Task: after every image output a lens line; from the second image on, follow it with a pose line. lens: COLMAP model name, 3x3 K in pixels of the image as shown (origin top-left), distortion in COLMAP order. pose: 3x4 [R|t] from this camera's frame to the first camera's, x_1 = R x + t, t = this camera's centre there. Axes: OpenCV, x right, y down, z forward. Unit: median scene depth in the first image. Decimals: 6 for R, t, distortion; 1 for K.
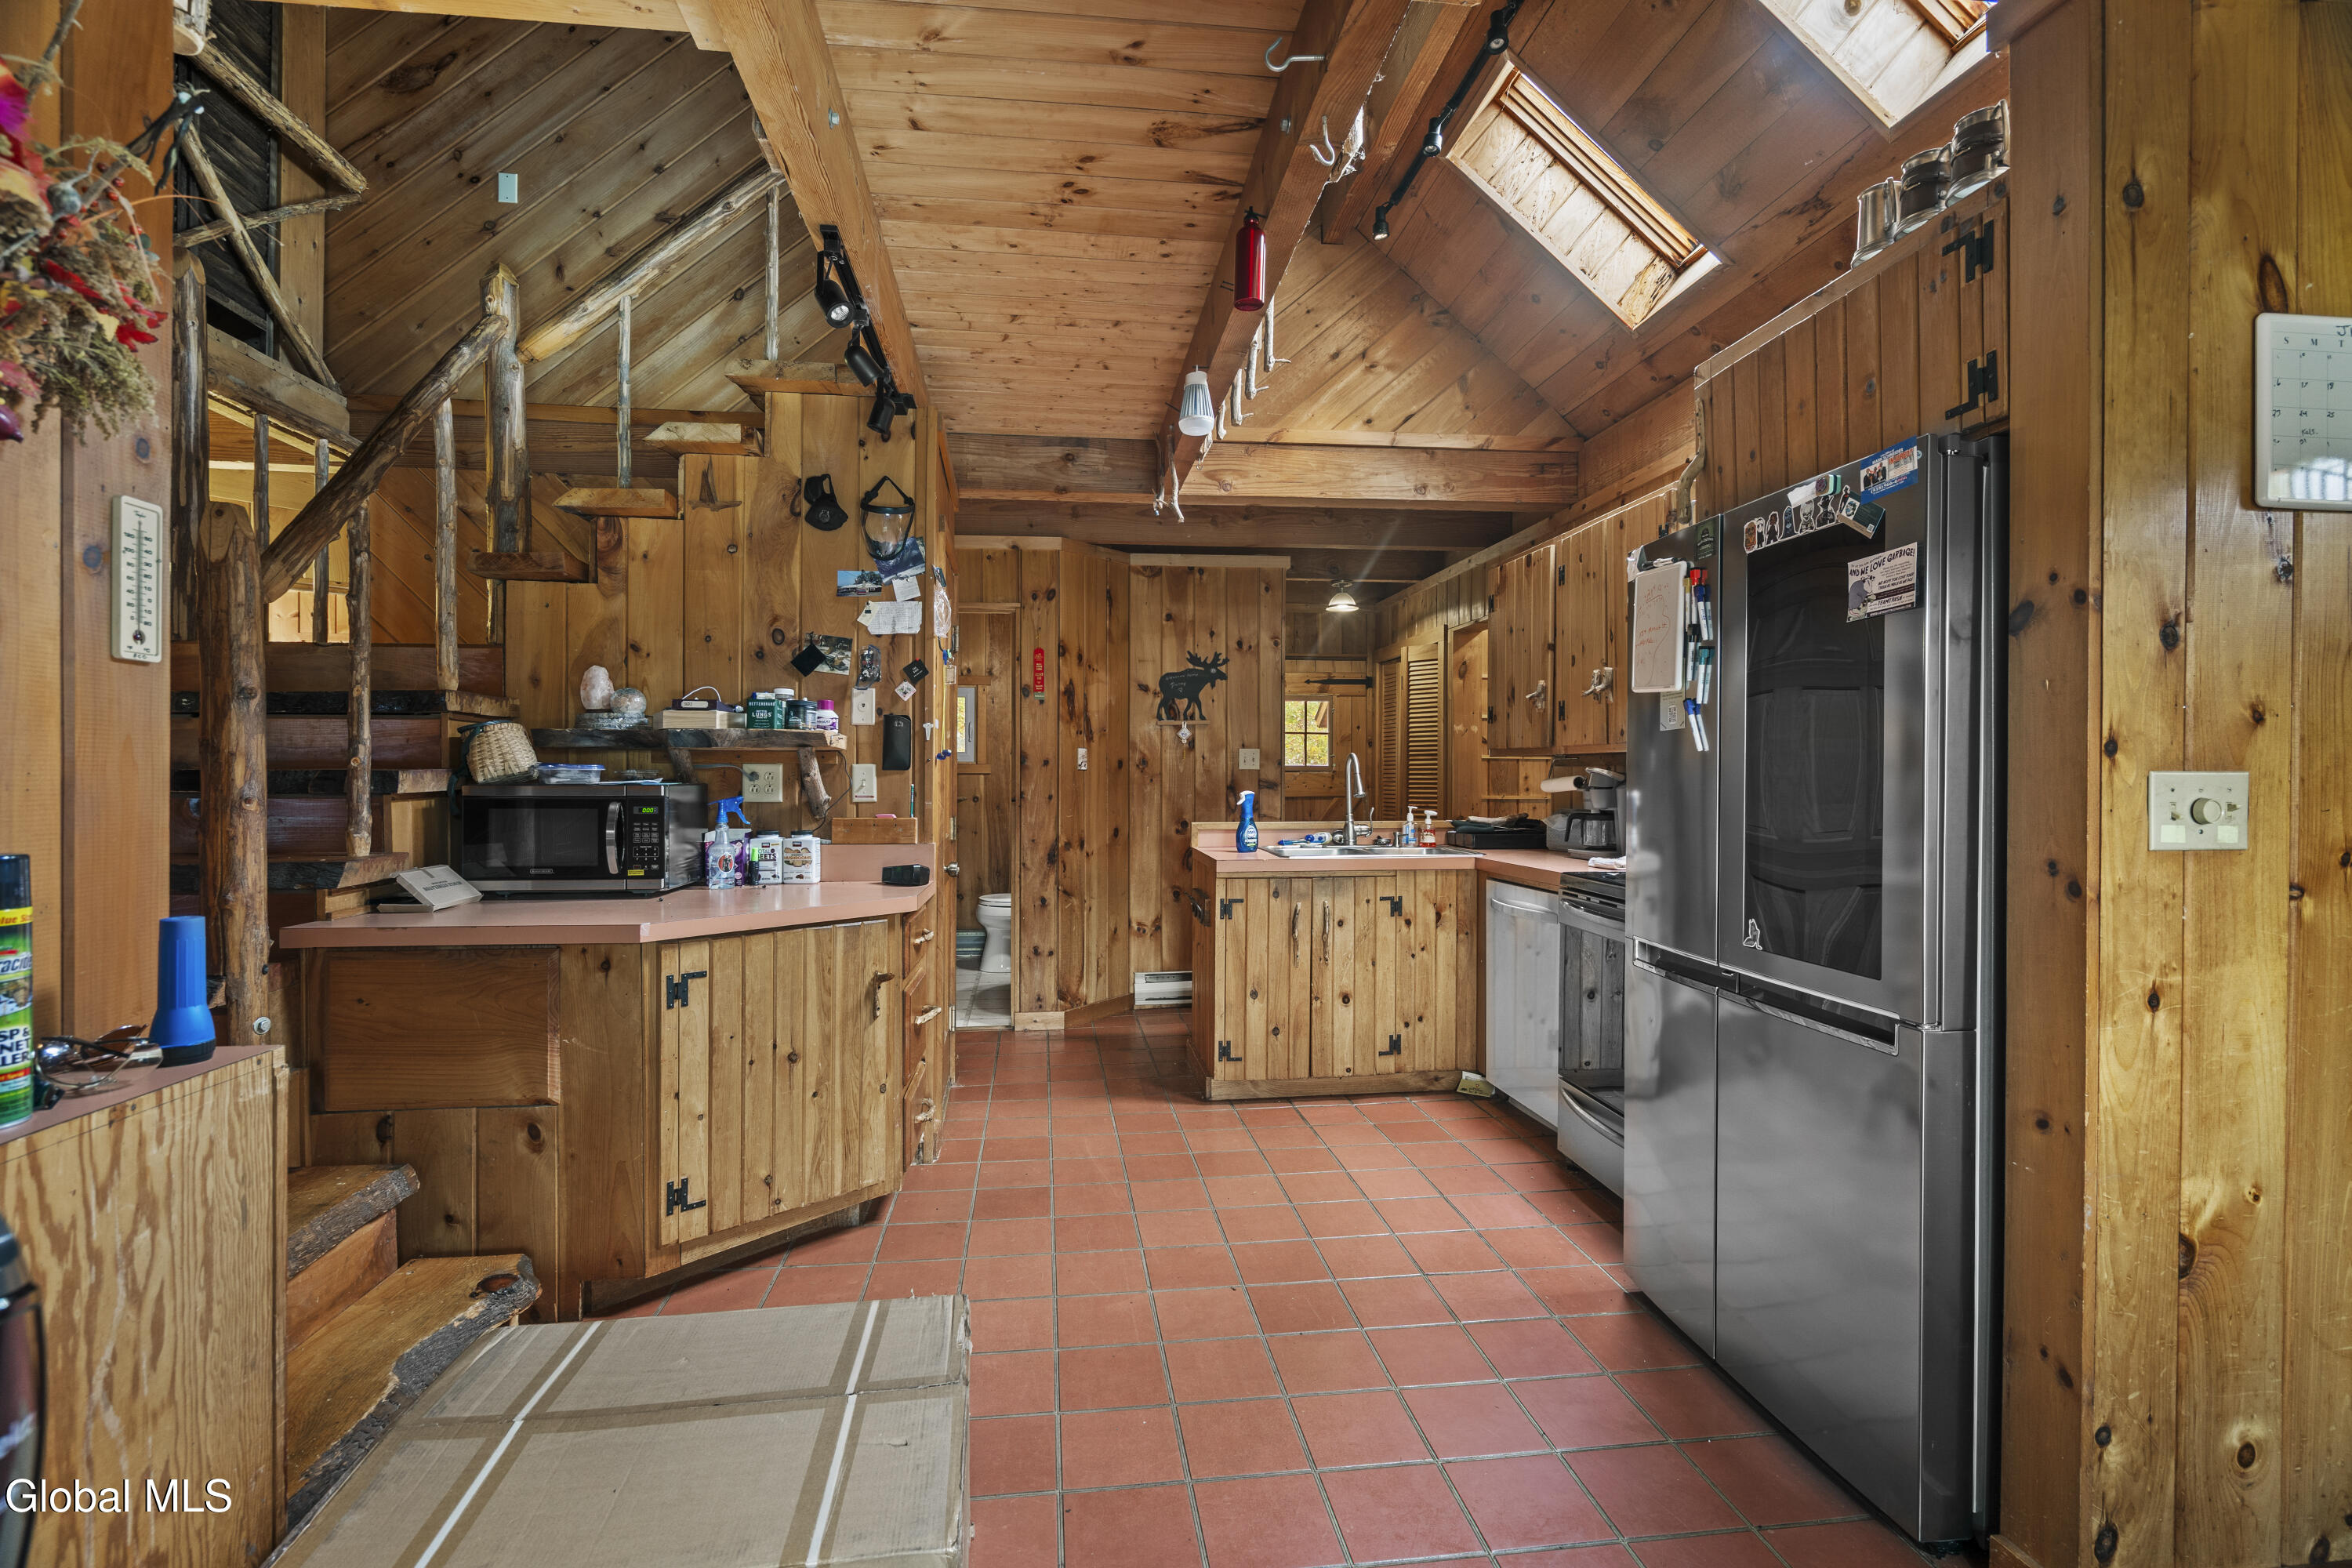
lens RADIAL K [[1070.2, 0, 1176.0], [0, 1070.2, 784.0], [0, 0, 1]] dist [0.000092, -0.000167]
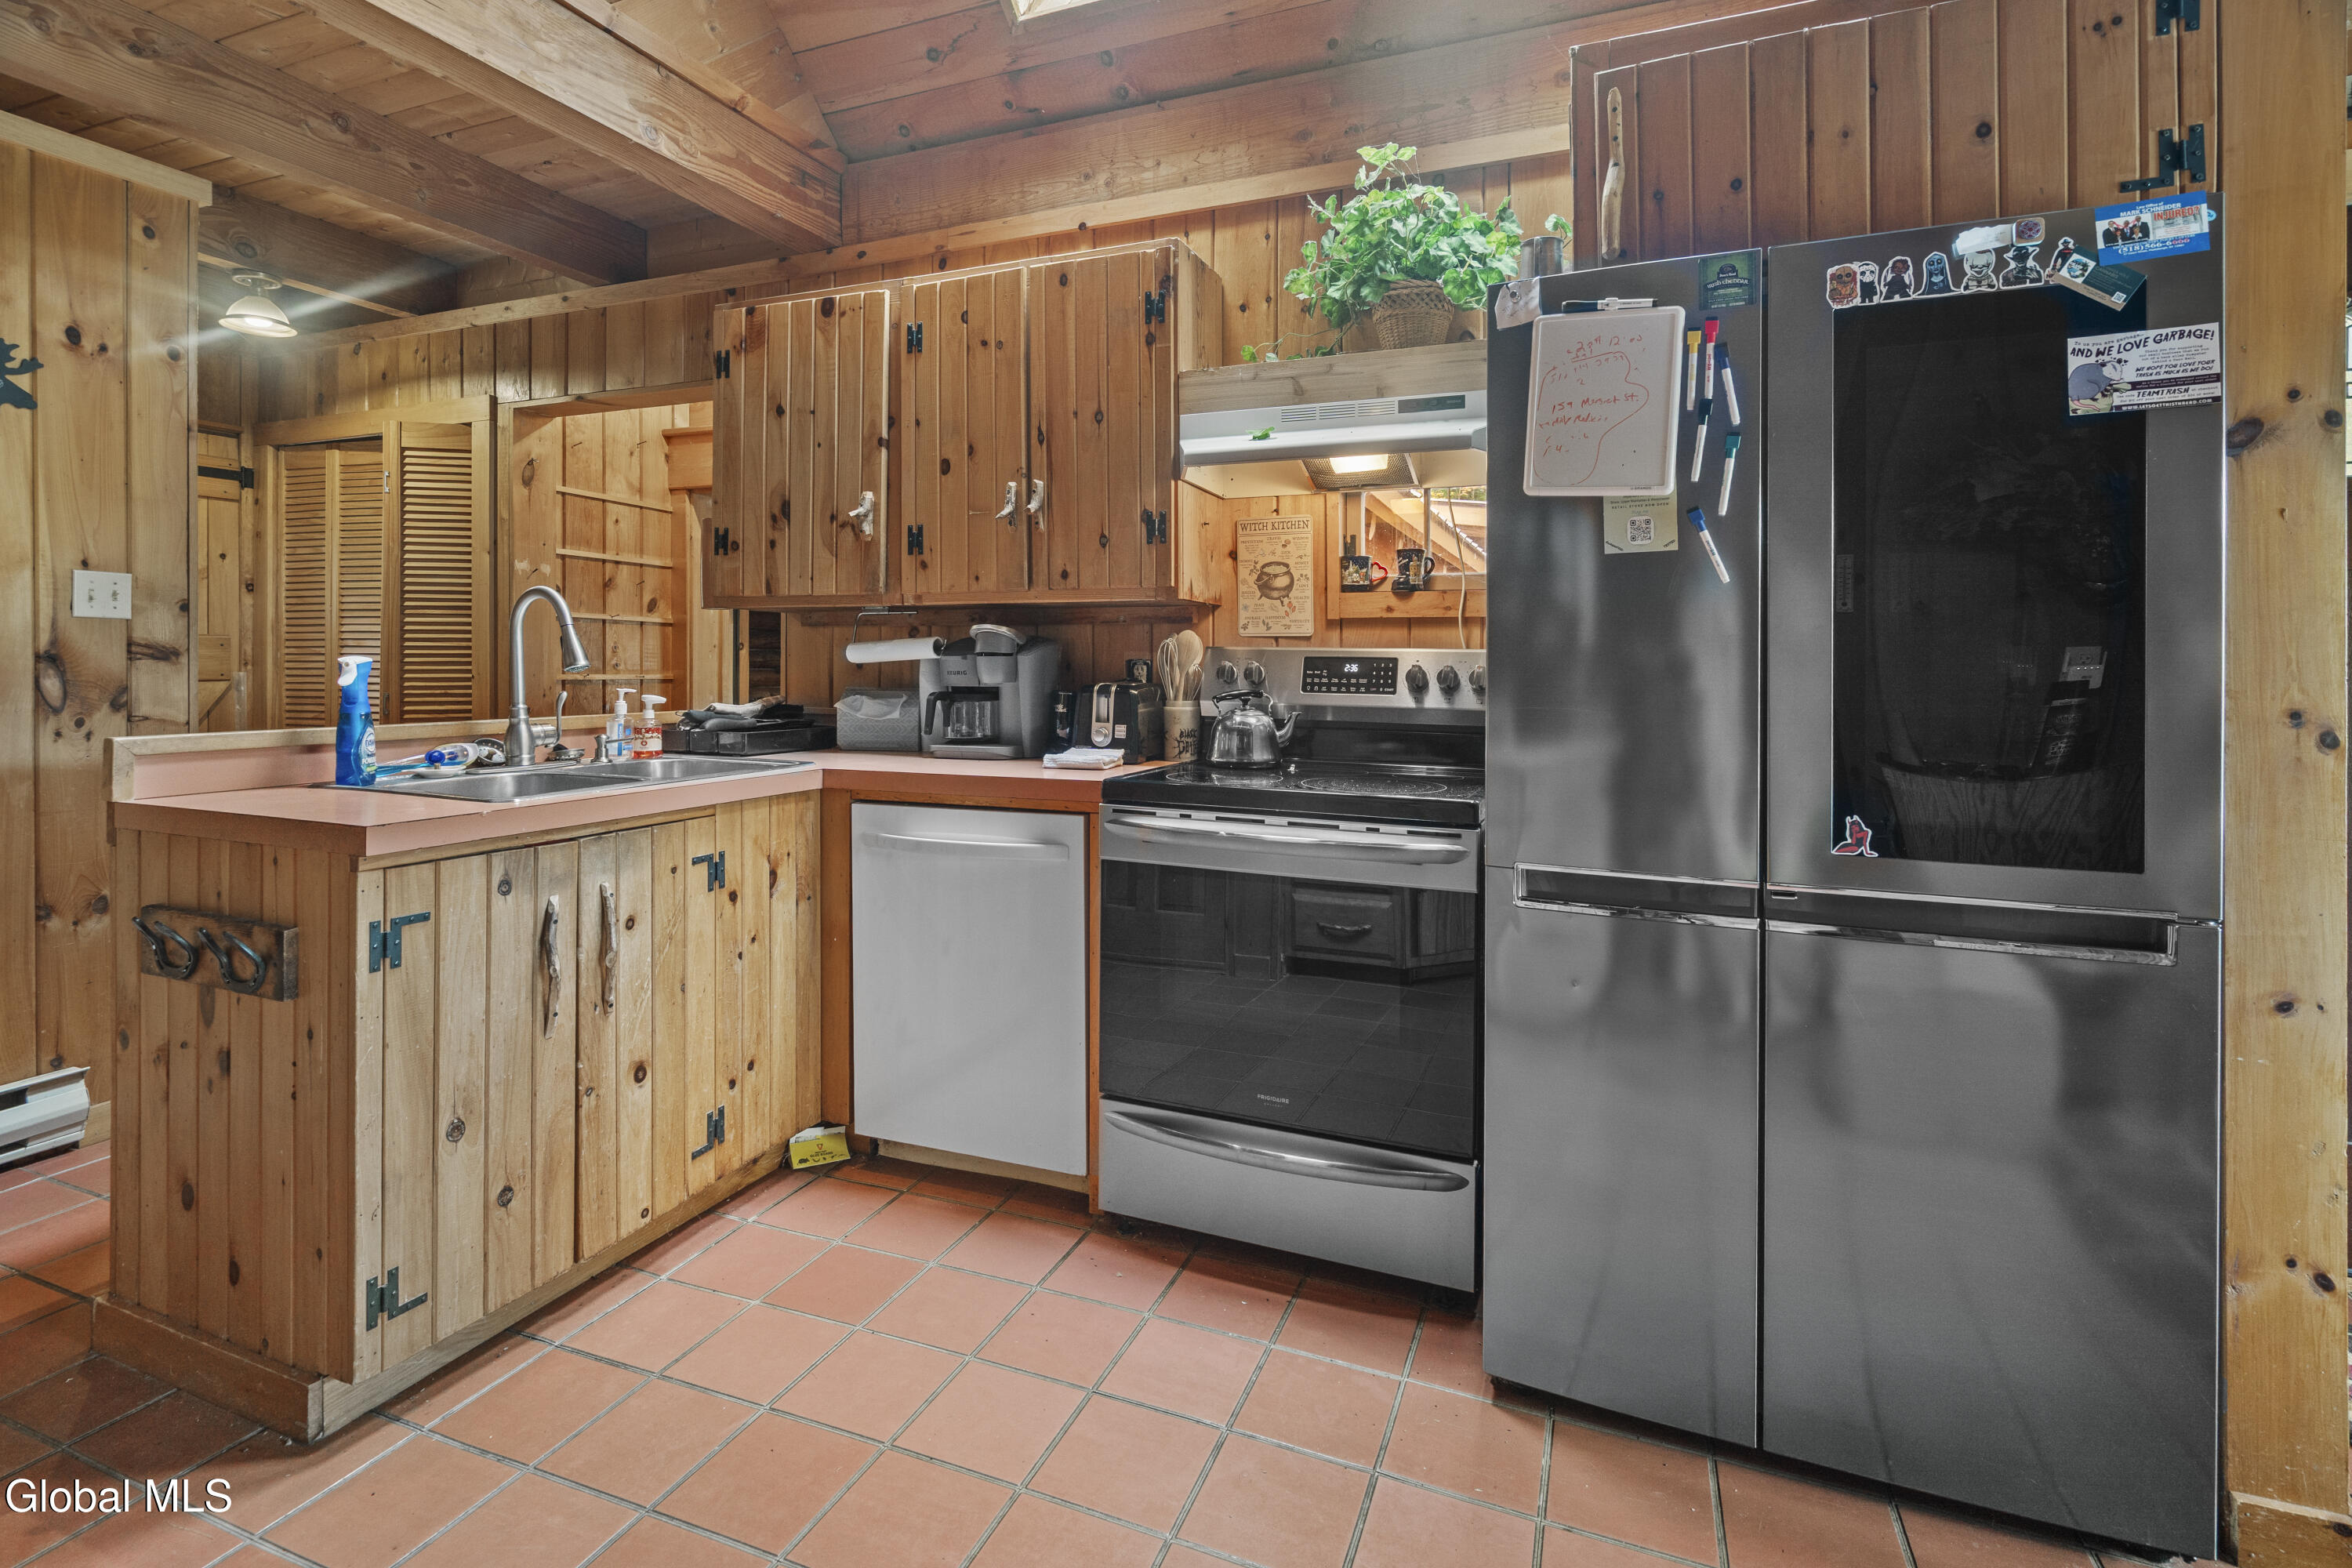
lens RADIAL K [[1111.7, 0, 1177.4], [0, 1111.7, 672.3], [0, 0, 1]] dist [0.000538, -0.000092]
pose [[0.484517, -0.002363, 0.874779, -0.174859], [0.002306, 0.999996, 0.001425, 0.014104], [-0.874779, 0.001327, 0.484521, 0.534927]]
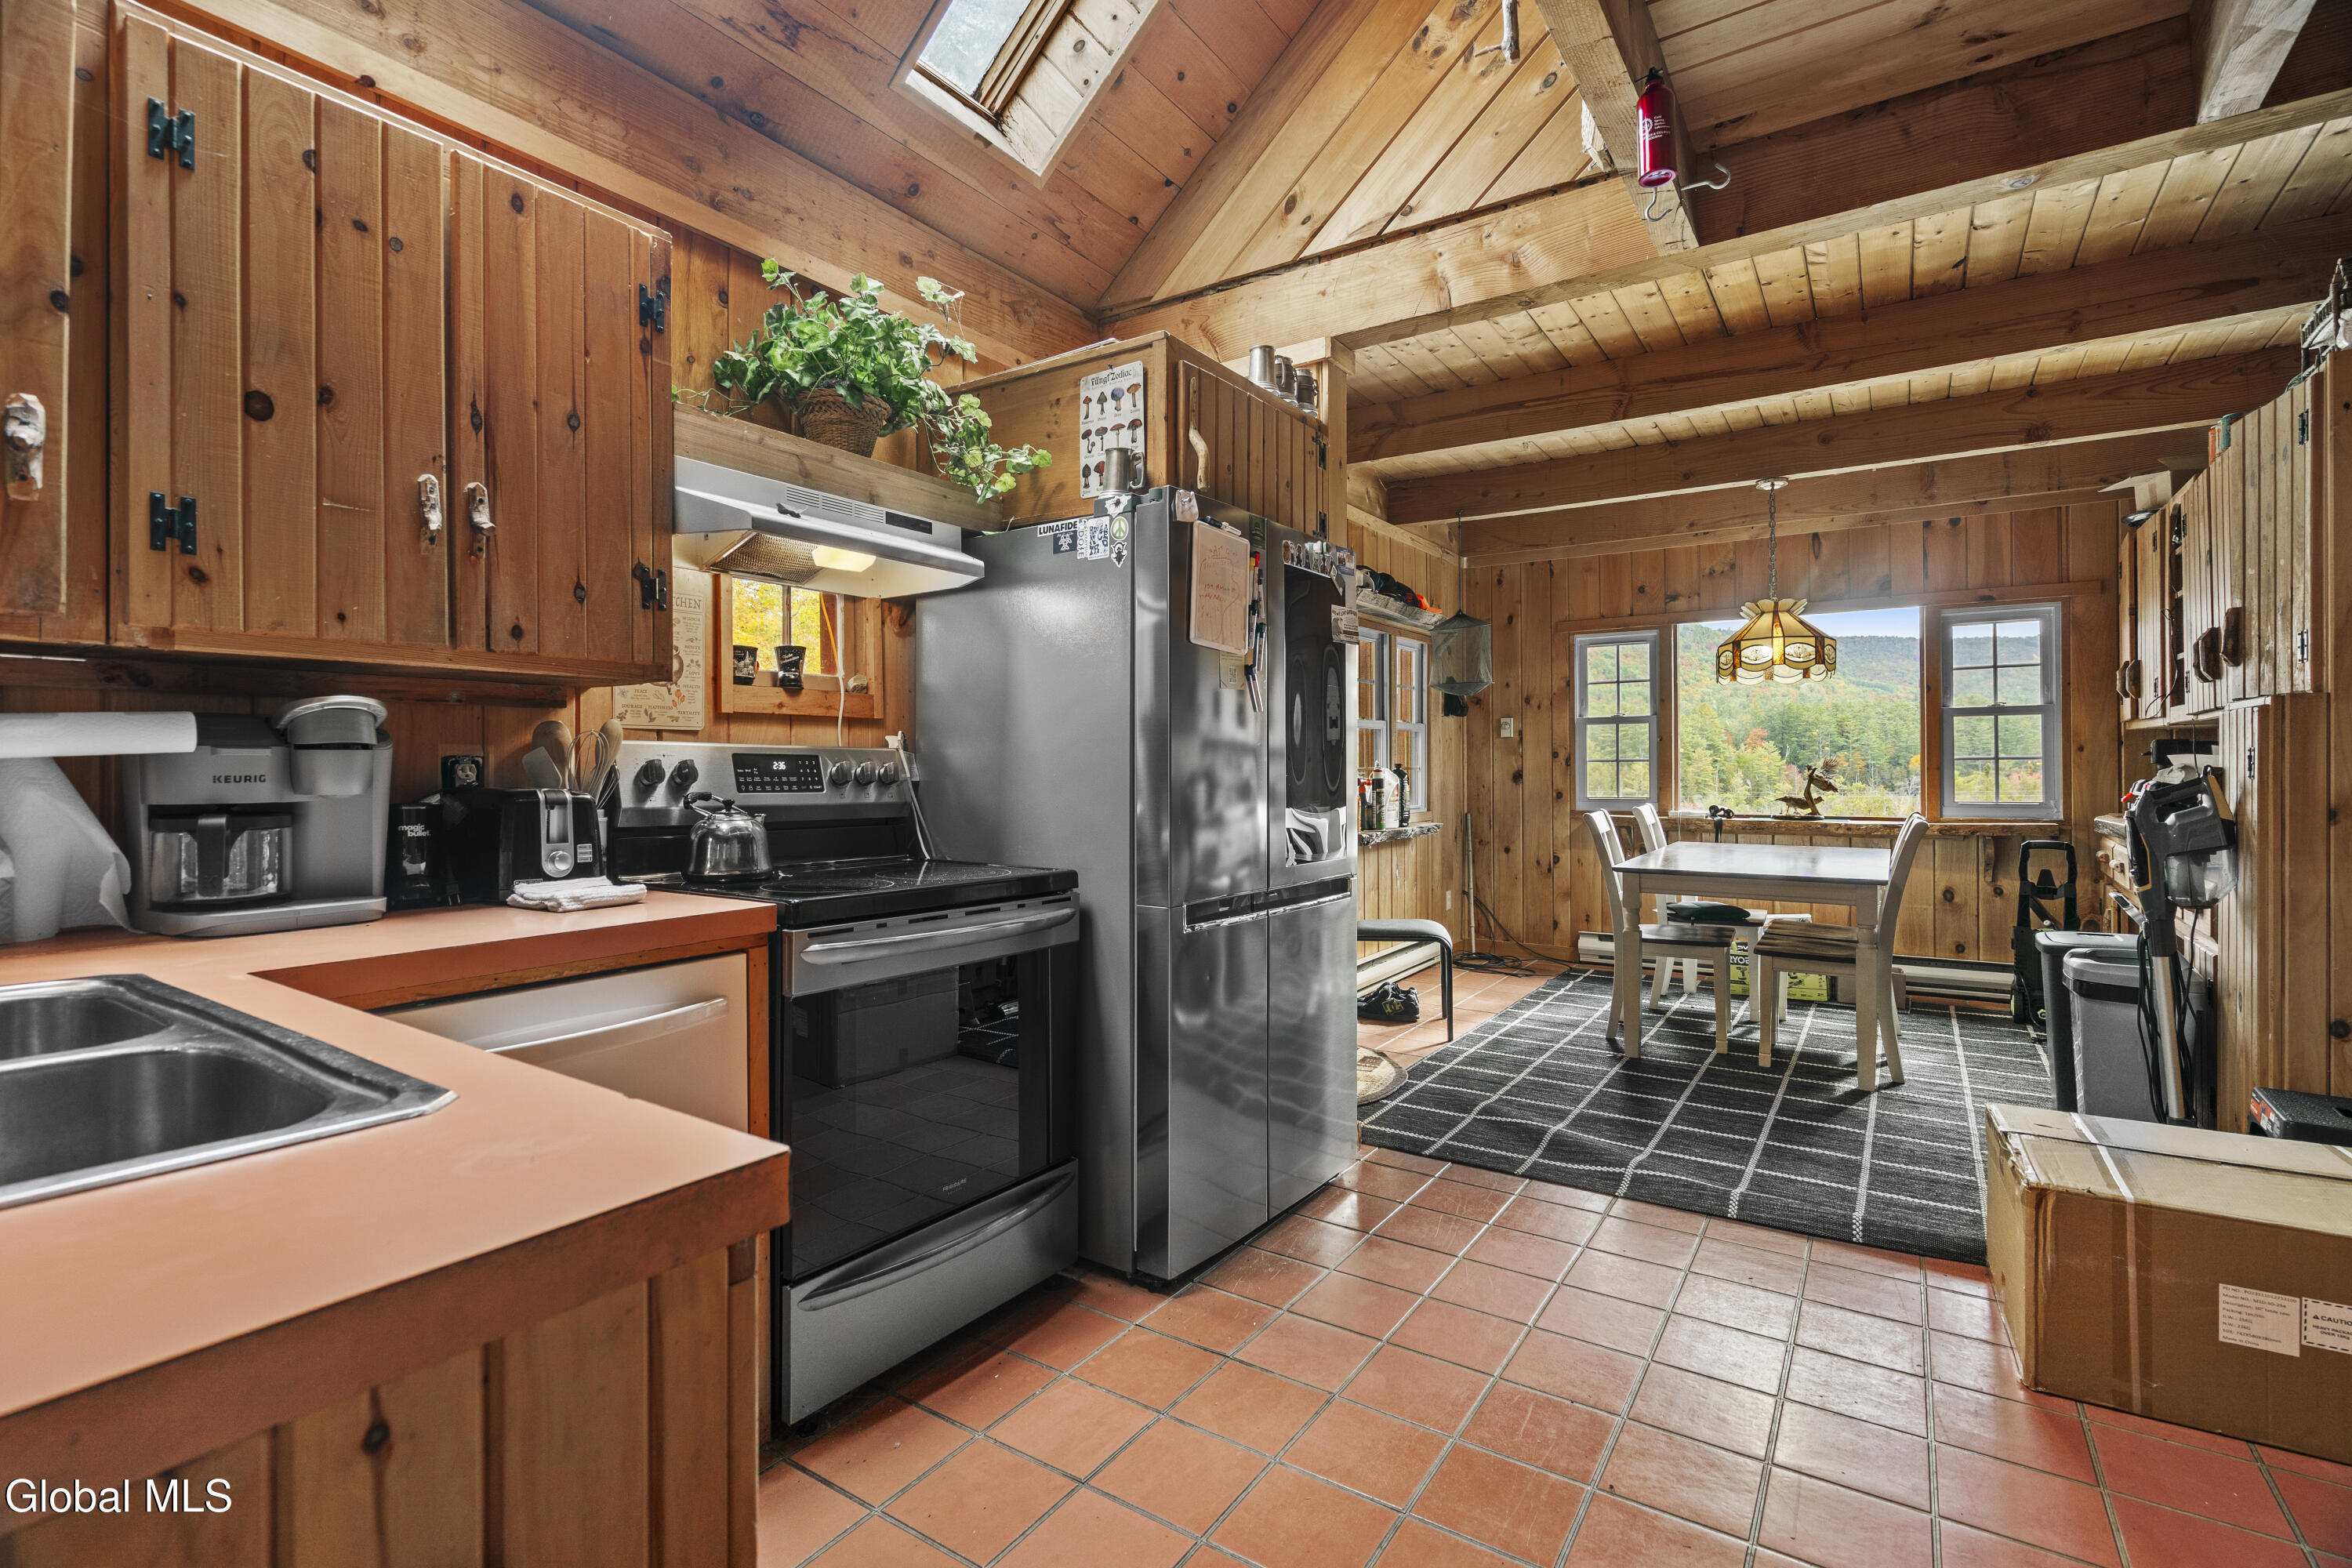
lens RADIAL K [[1080.1, 0, 1179.5], [0, 1080.1, 760.9], [0, 0, 1]] dist [0.001184, 0.000327]
pose [[-0.754125, 0.004880, 0.656713, -0.120218], [0.008255, 0.999964, 0.002049, 0.010546], [-0.656679, 0.006966, -0.754138, 1.083092]]
